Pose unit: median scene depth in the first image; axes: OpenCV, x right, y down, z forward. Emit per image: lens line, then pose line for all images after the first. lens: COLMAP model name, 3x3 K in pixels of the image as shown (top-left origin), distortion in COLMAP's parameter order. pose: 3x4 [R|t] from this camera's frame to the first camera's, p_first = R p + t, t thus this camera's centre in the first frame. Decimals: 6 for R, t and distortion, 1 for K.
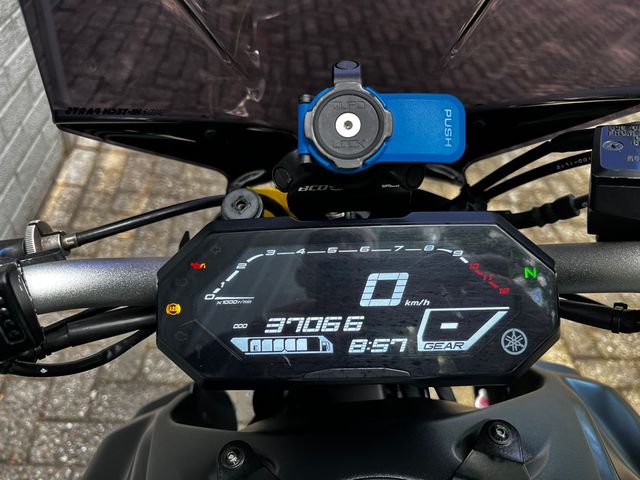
lens RADIAL K [[505.2, 0, 320.0], [0, 505.2, 240.0], [0, 0, 1]] dist [0.043705, -0.093741]
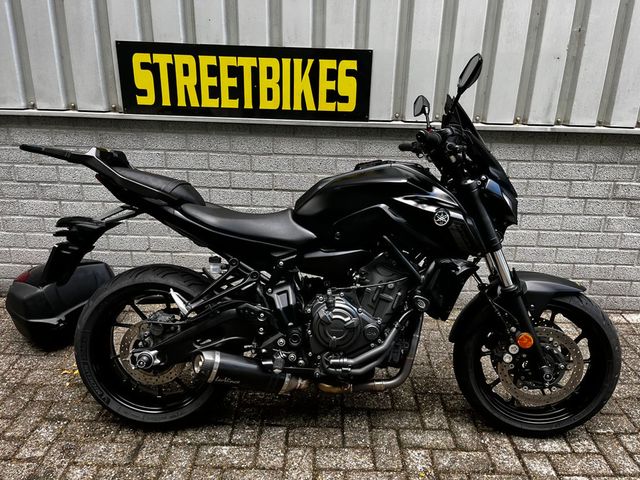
lens RADIAL K [[488.1, 0, 326.6], [0, 488.1, 240.2], [0, 0, 1]] dist [0.058398, -0.074611]
pose [[-0.068206, 0.201443, -0.977123, 1.436342], [-0.714763, 0.673422, 0.188725, 0.146134], [0.696033, 0.711283, 0.098052, 0.022002]]
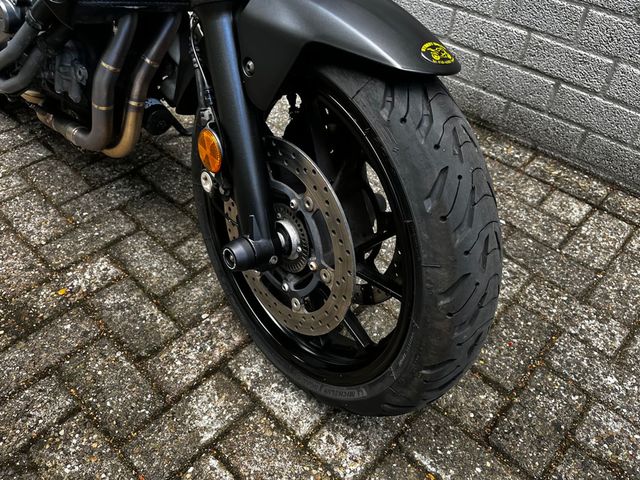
lens RADIAL K [[489.0, 0, 324.0], [0, 489.0, 243.4], [0, 0, 1]] dist [0.057777, -0.089629]
pose [[-0.715019, 0.352552, -0.603700, 0.396796], [-0.575252, 0.194022, 0.794632, -0.251212], [0.397281, 0.915457, 0.064077, 0.826468]]
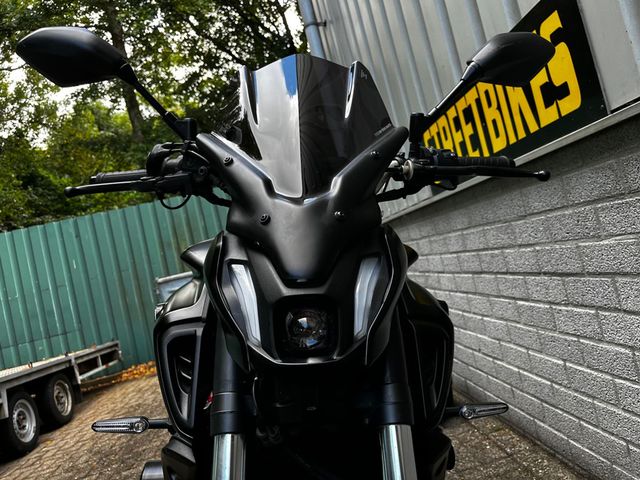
lens RADIAL K [[489.0, 0, 324.0], [0, 489.0, 243.4], [0, 0, 1]] dist [0.057777, -0.089629]
pose [[-0.994401, 0.099406, -0.035854, 0.019155], [0.050844, 0.747497, 0.662317, -0.337645], [0.092639, 0.656785, -0.748366, 0.720449]]
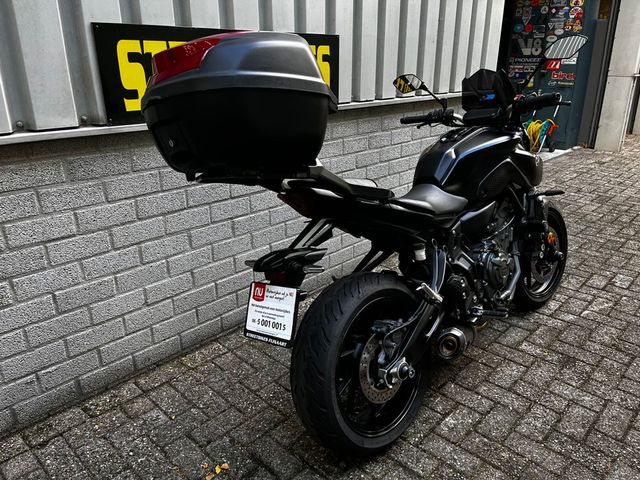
lens RADIAL K [[489.0, 0, 324.0], [0, 489.0, 243.4], [0, 0, 1]] dist [0.057777, -0.089629]
pose [[0.672083, 0.118988, -0.730853, 0.962370], [-0.433293, 0.863579, -0.257853, 1.099518], [0.600468, 0.489972, 0.631953, -1.019275]]
